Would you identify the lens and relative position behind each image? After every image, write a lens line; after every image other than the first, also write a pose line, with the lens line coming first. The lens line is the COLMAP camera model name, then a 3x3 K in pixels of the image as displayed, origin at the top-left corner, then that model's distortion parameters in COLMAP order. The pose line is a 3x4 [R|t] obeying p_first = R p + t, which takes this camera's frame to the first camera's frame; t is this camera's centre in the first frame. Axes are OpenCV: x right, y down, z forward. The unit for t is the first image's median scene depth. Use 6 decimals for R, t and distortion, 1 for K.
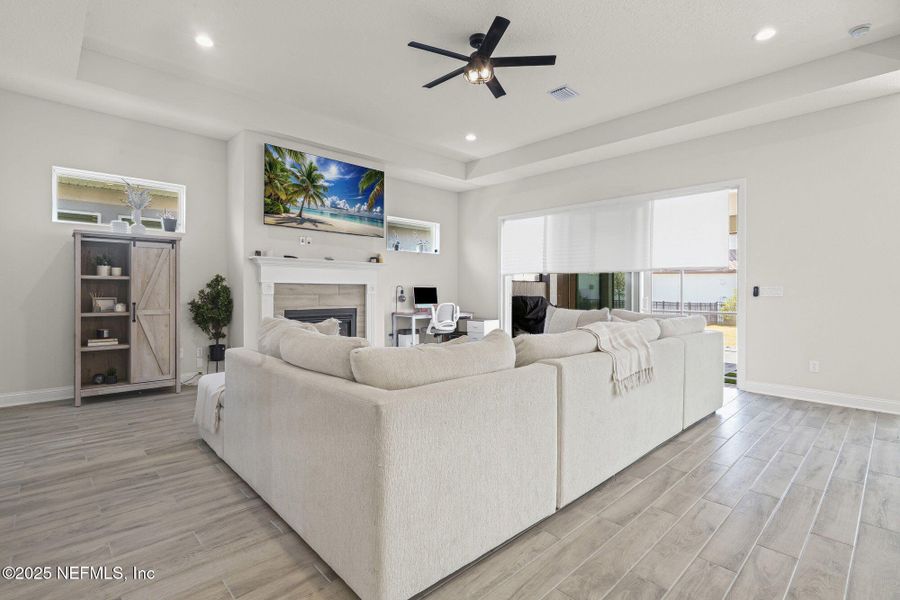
lens RADIAL K [[430.6, 0, 446.6], [0, 430.6, 290.4], [0, 0, 1]] dist [-0.004941, 0.003653]
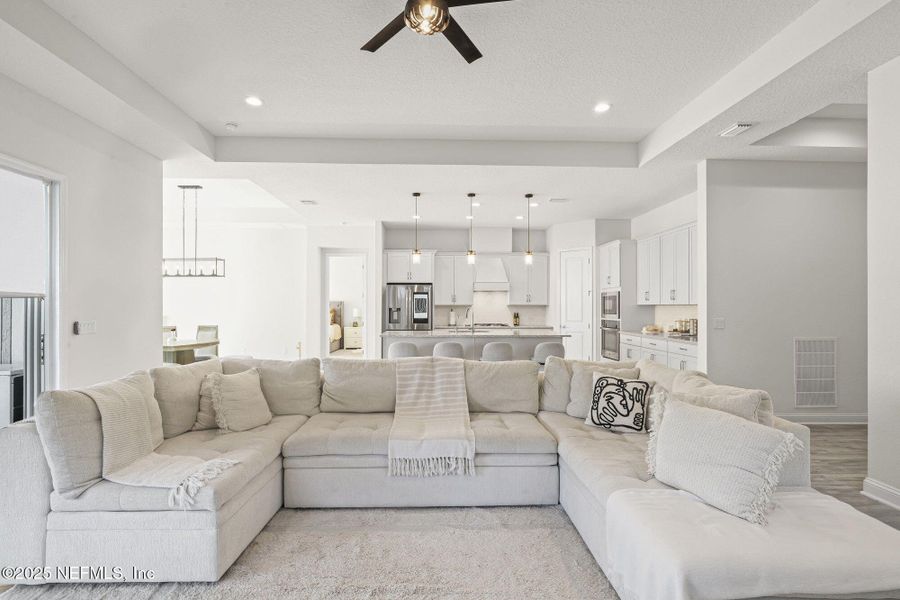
lens RADIAL K [[430.6, 0, 448.6], [0, 430.6, 306.8], [0, 0, 1]] dist [-0.004941, 0.003653]
pose [[-0.756478, -0.010546, 0.653935, -0.267066], [-0.008161, 0.999944, 0.006686, -0.041618], [-0.653969, -0.000279, -0.756522, 1.018960]]
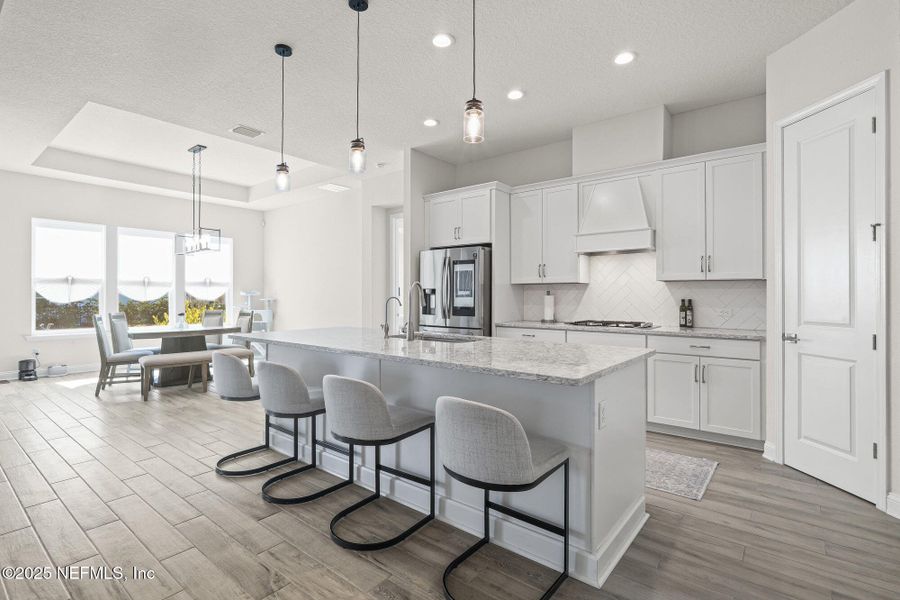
lens RADIAL K [[430.6, 0, 455.5], [0, 430.6, 294.5], [0, 0, 1]] dist [-0.004941, 0.003653]
pose [[-0.147731, -0.007177, 0.989001, -0.029438], [-0.003103, 0.999972, 0.006794, -0.019309], [-0.989023, -0.002065, -0.147750, 0.040233]]
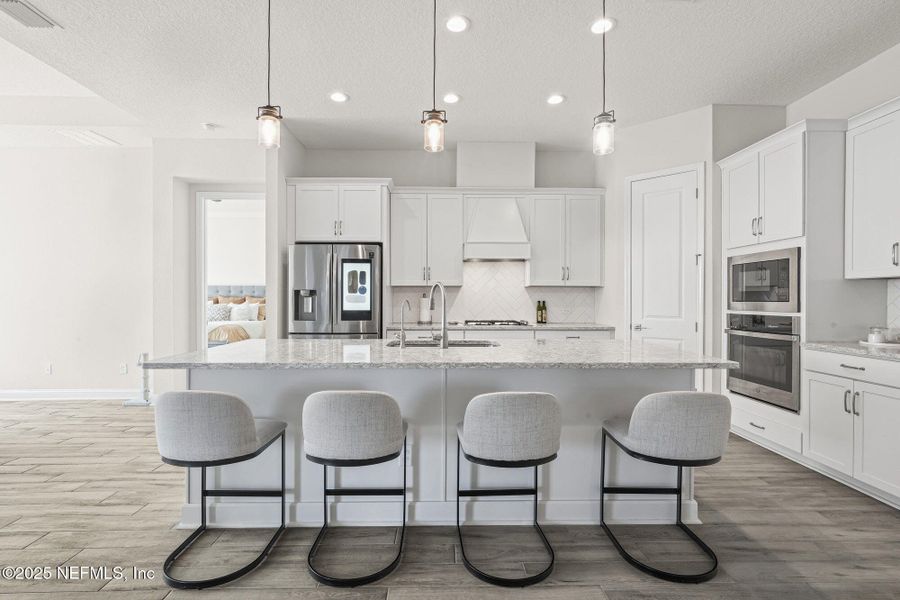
lens RADIAL K [[421.1, 0, 450.2], [0, 421.1, 300.8], [0, 0, 1]] dist [-0.001694, -0.001278]
pose [[-0.744354, -0.015031, 0.667616, 0.187999], [-0.009026, 0.999882, 0.012448, -0.017045], [-0.667724, 0.003240, -0.744402, 0.359891]]
